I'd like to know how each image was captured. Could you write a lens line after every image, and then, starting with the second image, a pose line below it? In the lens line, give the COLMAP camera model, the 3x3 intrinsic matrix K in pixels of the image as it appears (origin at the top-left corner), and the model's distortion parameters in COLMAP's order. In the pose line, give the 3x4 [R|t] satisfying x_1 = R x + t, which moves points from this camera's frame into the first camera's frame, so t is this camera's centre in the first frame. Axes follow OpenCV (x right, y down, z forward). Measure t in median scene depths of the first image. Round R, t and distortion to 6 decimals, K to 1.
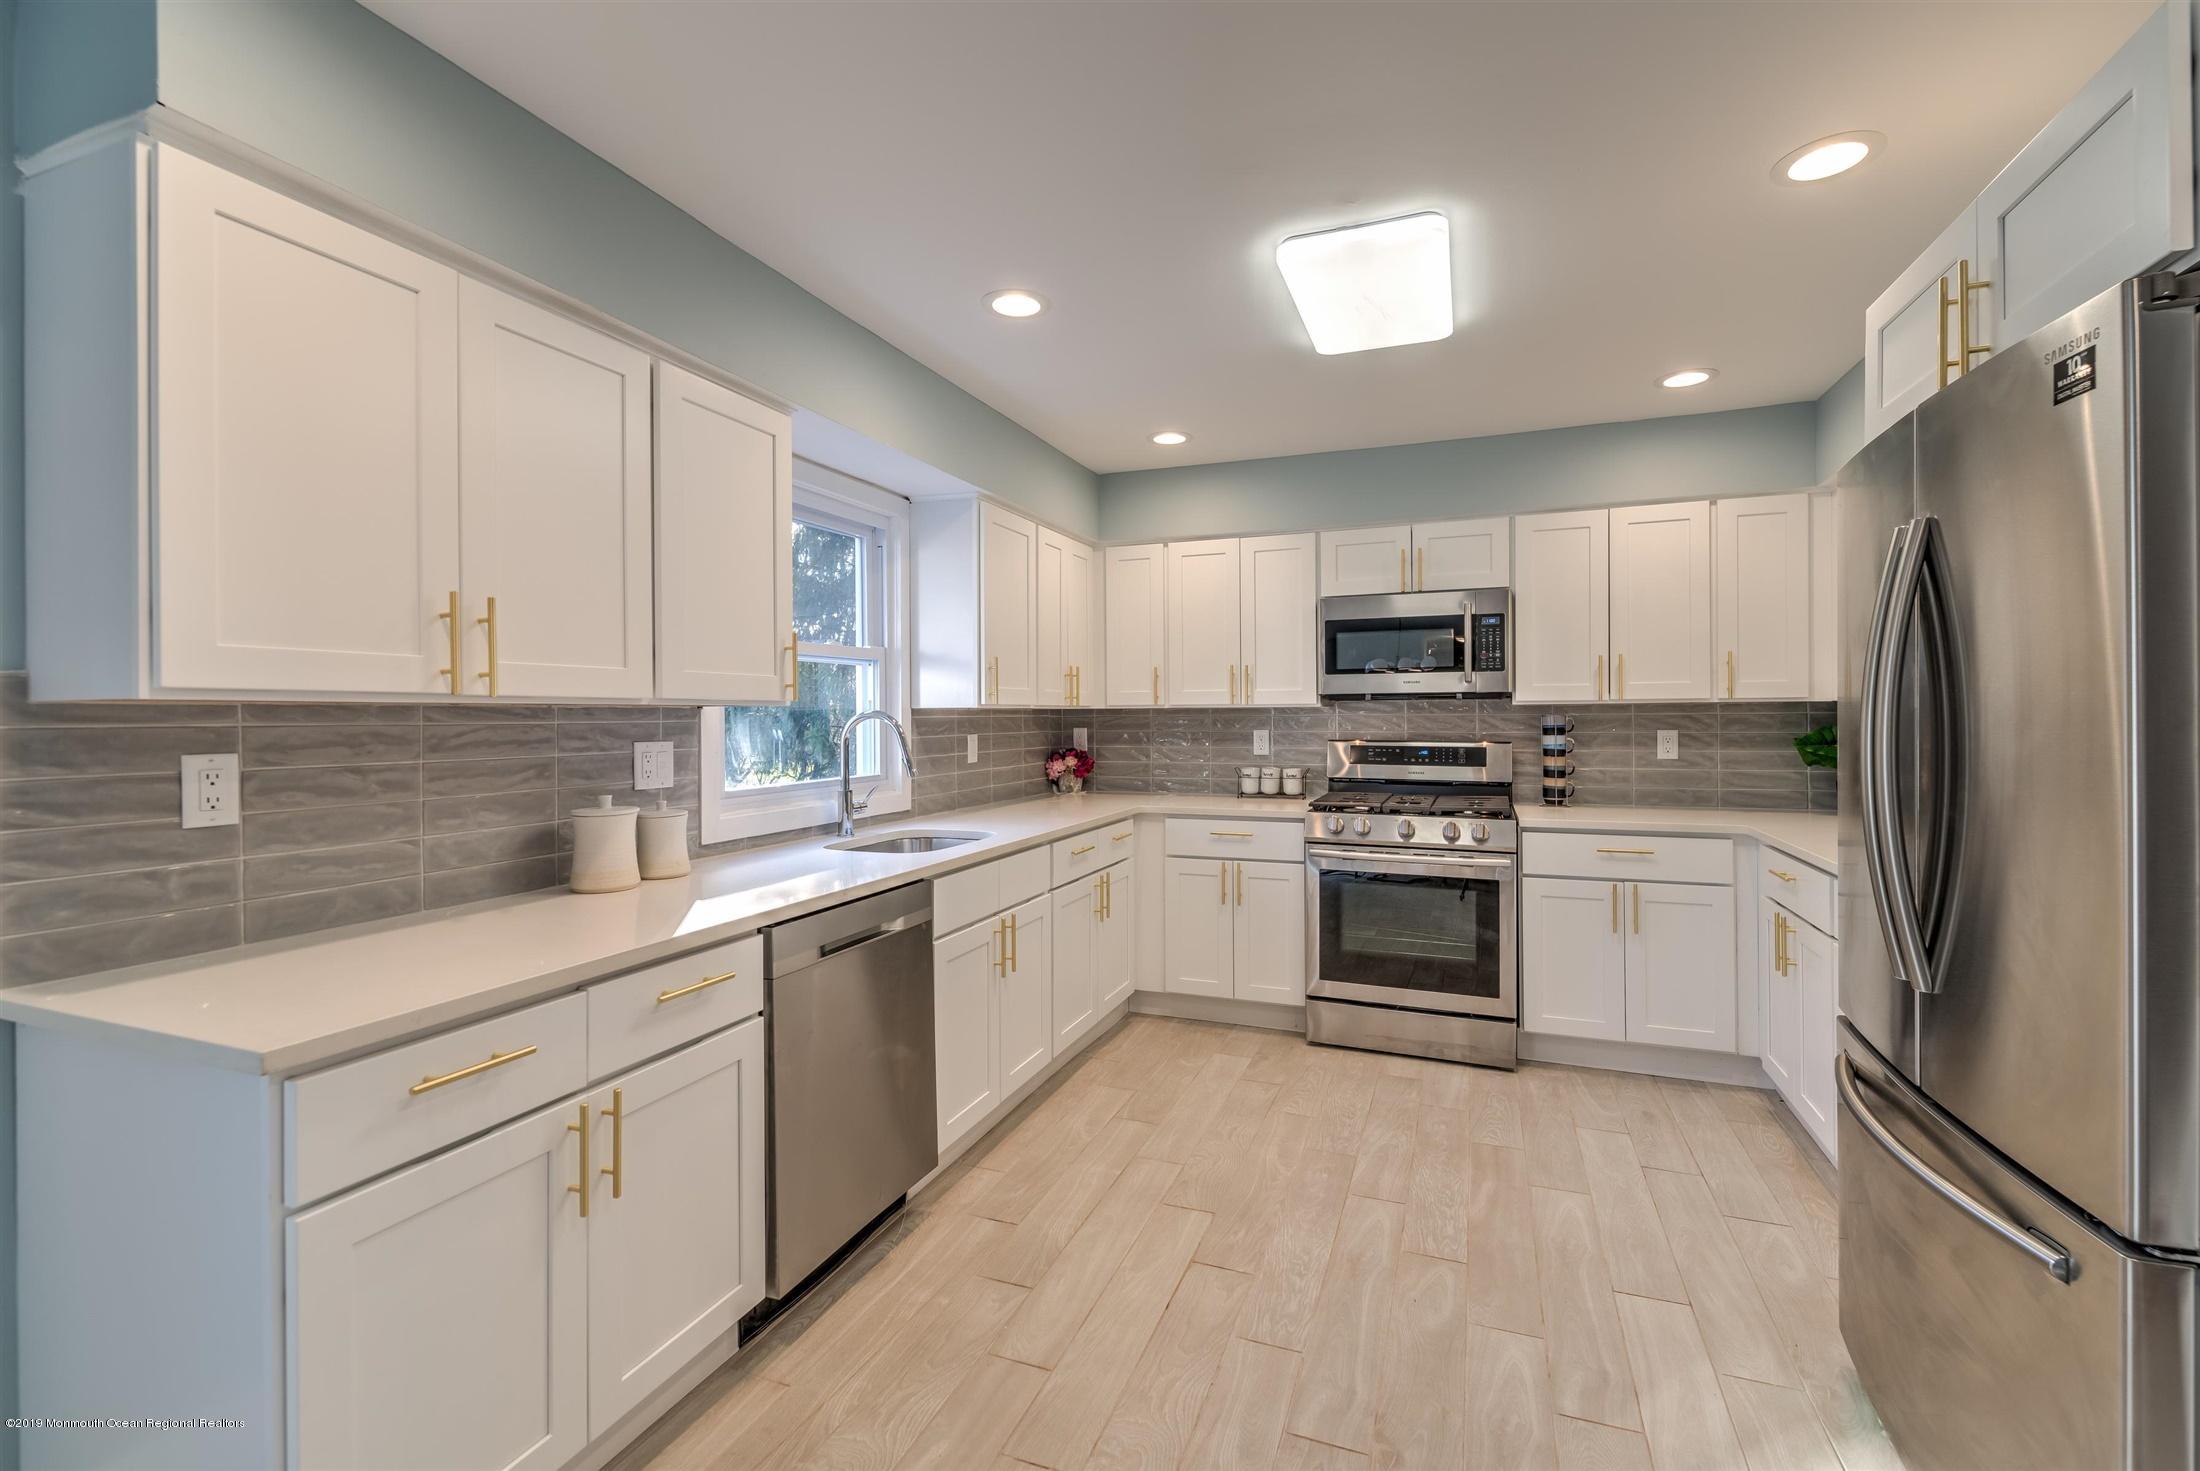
lens RADIAL K [[987.9, 0, 1108.1], [0, 987.9, 697.6], [0, 0, 1]] dist [0.033276, -0.000420]
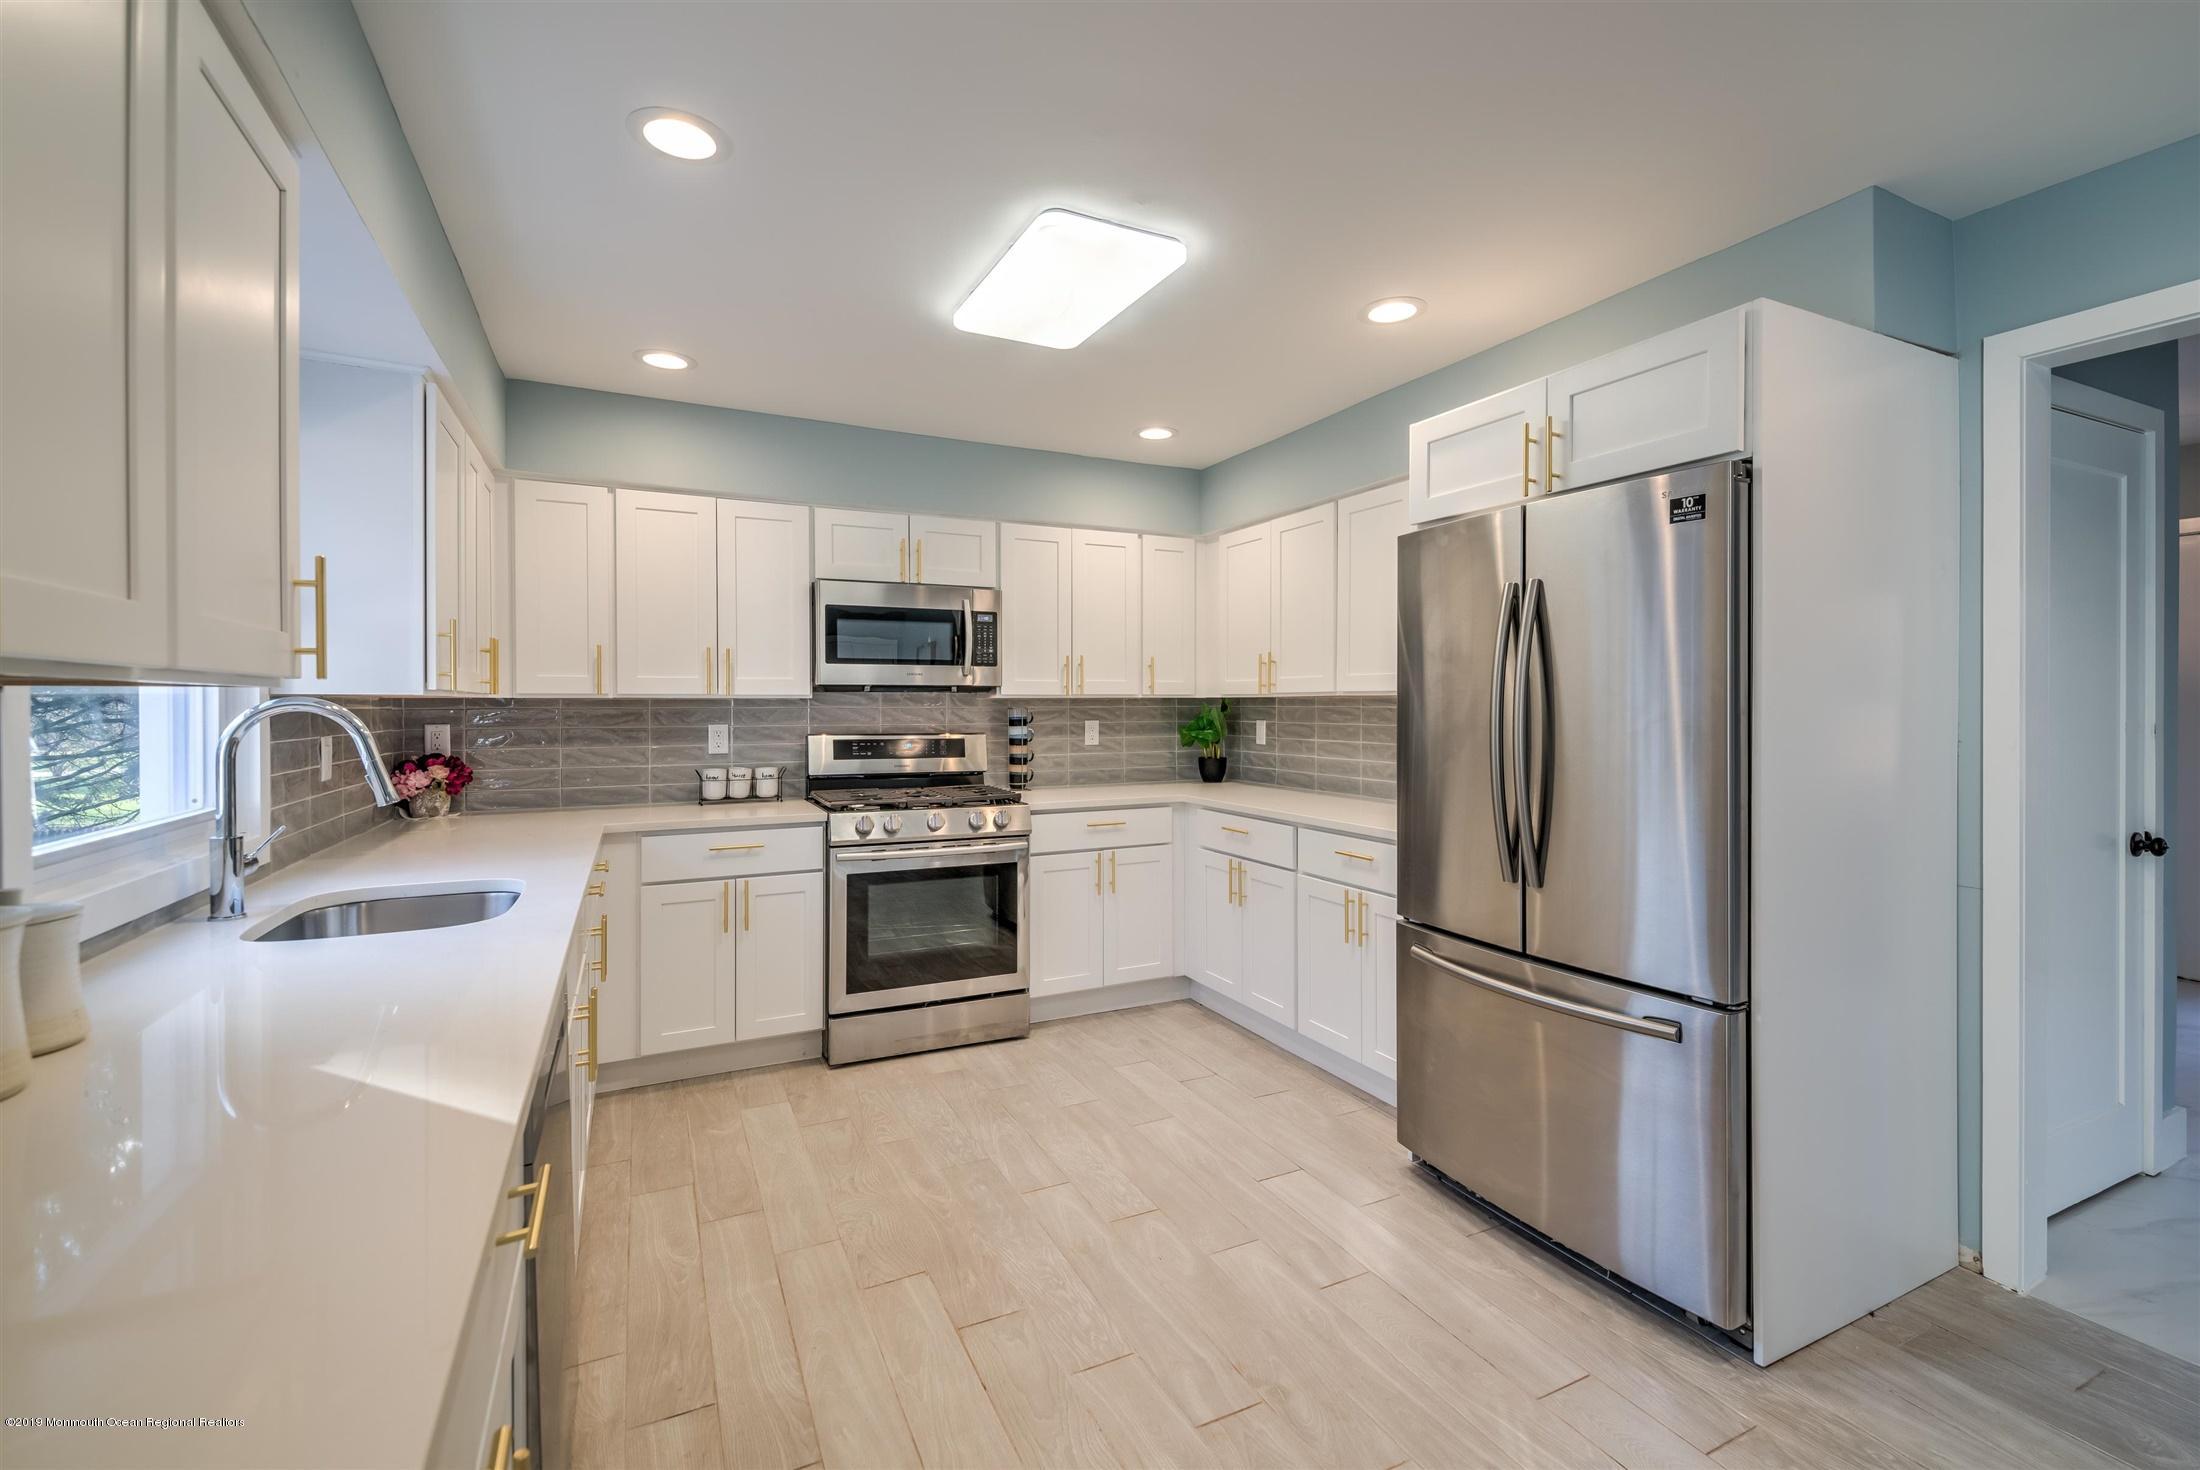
lens RADIAL K [[987.9, 0, 1108.1], [0, 987.9, 697.1], [0, 0, 1]] dist [0.033276, -0.000420]
pose [[0.661333, 0.011167, 0.750010, -0.313993], [-0.015375, 0.999881, -0.001330, 0.005641], [-0.749935, -0.010652, 0.661426, 0.206660]]
